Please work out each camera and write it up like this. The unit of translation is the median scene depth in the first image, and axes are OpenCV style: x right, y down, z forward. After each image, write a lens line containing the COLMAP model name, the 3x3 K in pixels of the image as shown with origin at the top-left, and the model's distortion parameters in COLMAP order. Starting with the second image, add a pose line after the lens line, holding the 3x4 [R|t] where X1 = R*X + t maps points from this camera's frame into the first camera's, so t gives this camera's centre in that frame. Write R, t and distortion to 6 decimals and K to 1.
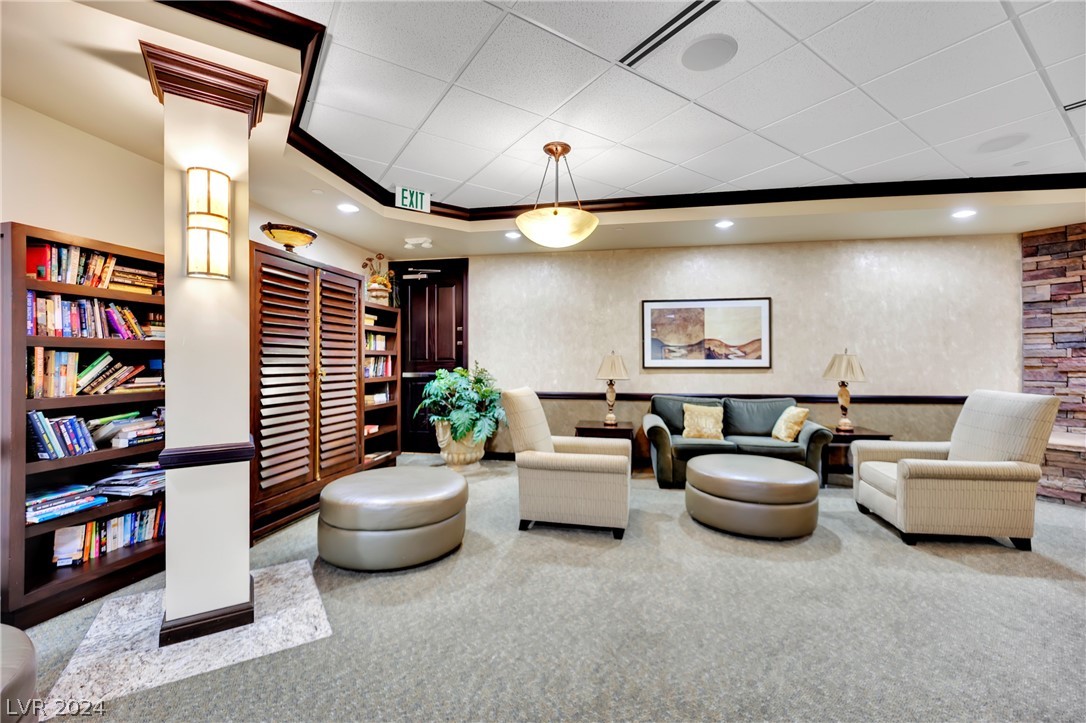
lens RADIAL K [[451.6, 0, 542.6], [0, 451.6, 358.7], [0, 0, 1]] dist [-0.023424, 0.000672]
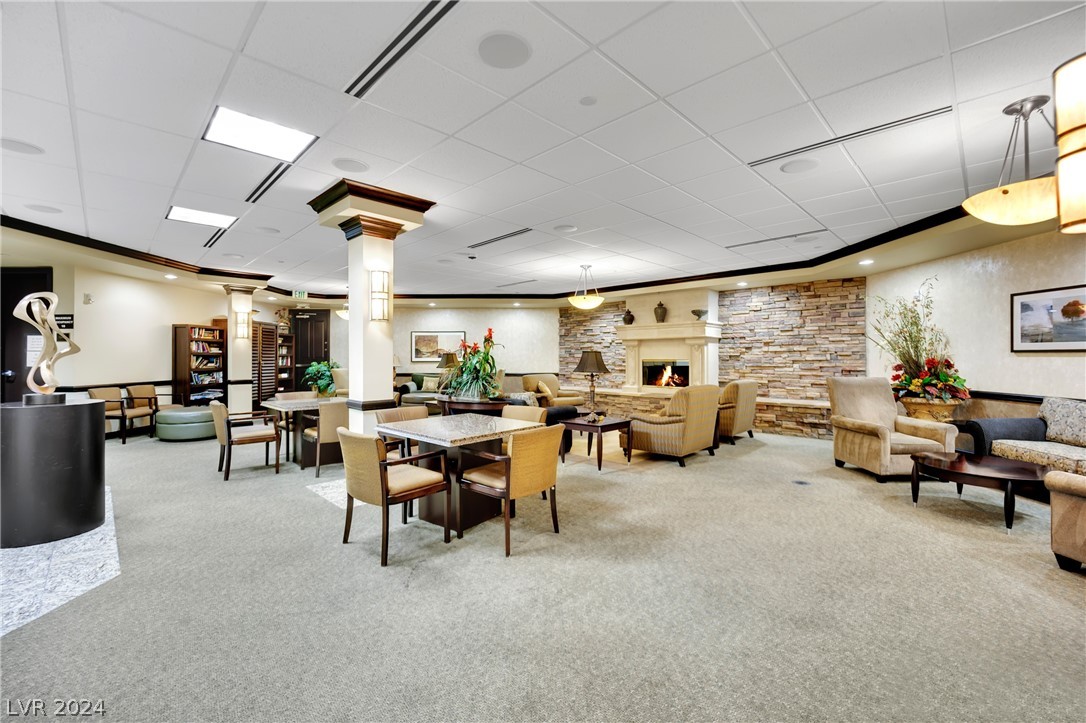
lens RADIAL K [[451.6, 0, 542.6], [0, 451.6, 358.7], [0, 0, 1]] dist [-0.023424, 0.000672]
pose [[0.981363, 0.000181, 0.192165, 0.481325], [-0.001178, 0.999986, 0.005075, -0.006878], [-0.192162, -0.005207, 0.981349, -1.470540]]
